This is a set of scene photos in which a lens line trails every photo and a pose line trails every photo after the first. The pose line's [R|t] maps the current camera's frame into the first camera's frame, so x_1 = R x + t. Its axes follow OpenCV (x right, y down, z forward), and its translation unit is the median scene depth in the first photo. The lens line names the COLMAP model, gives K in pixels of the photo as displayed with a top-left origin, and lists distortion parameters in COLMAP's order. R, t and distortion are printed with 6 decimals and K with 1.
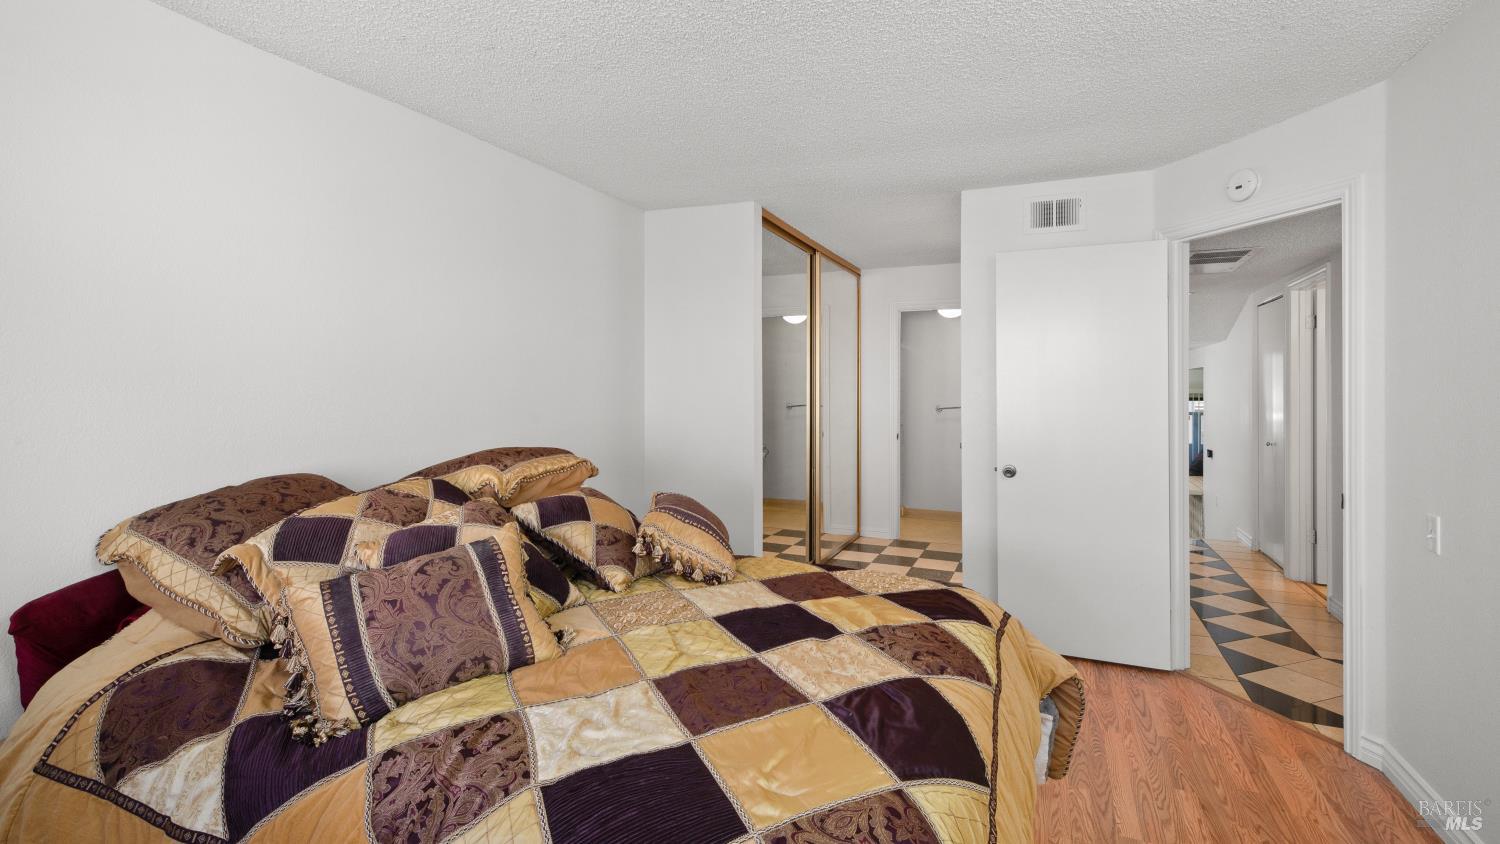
lens RADIAL K [[699.2, 0, 750.0], [0, 699.2, 422.0], [0, 0, 1]] dist [0.013199, -0.000212]
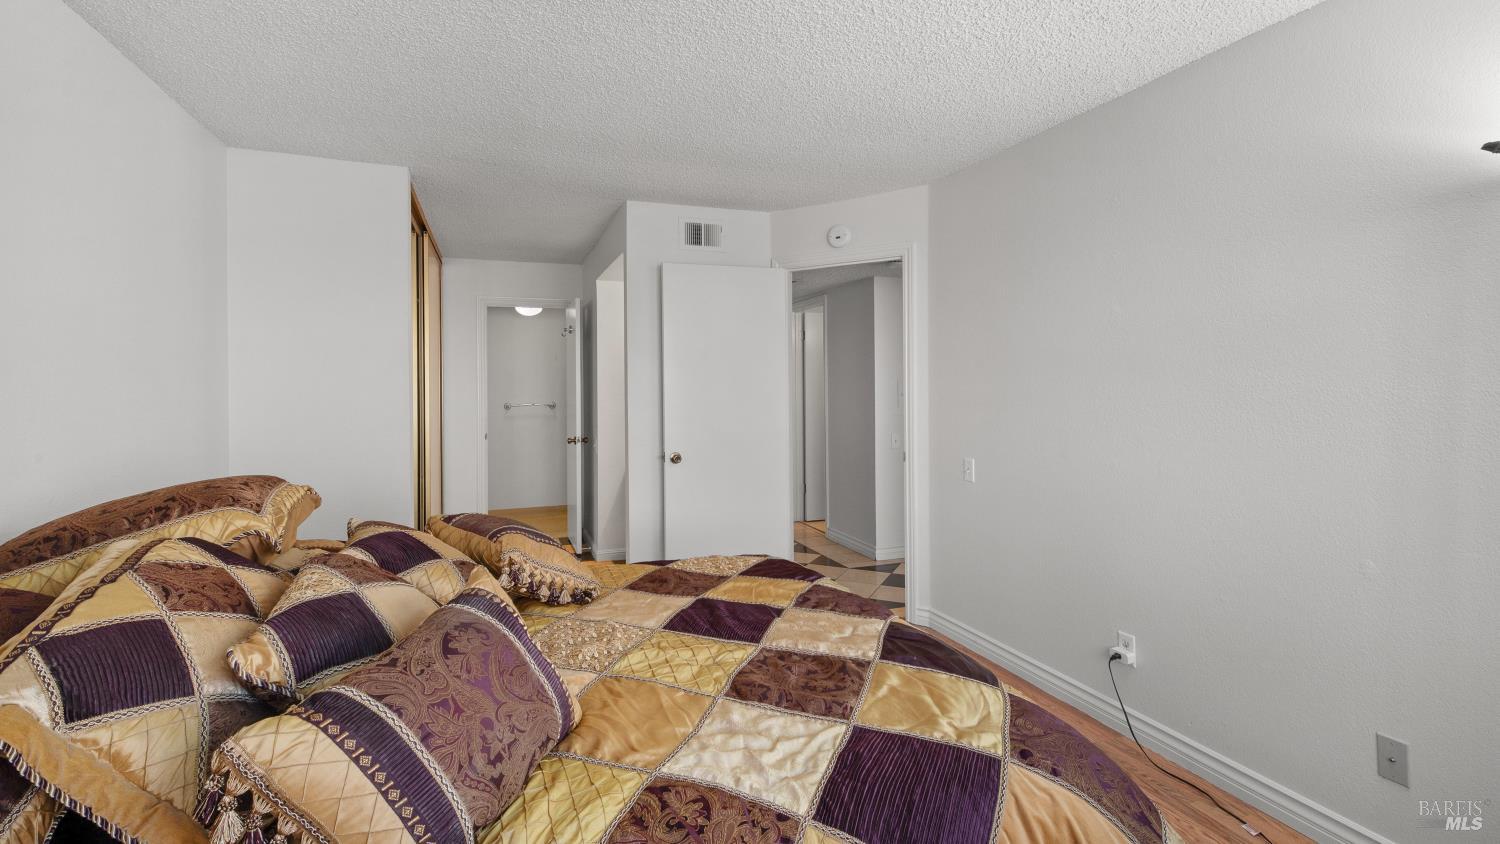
lens RADIAL K [[686.5, 0, 745.5], [0, 686.5, 414.3], [0, 0, 1]] dist [0.010094, -0.000221]
pose [[0.719250, -0.039700, 0.693616, -0.508708], [0.044723, 0.998941, 0.010800, -0.011658], [-0.693311, 0.023253, 0.720264, 0.210436]]
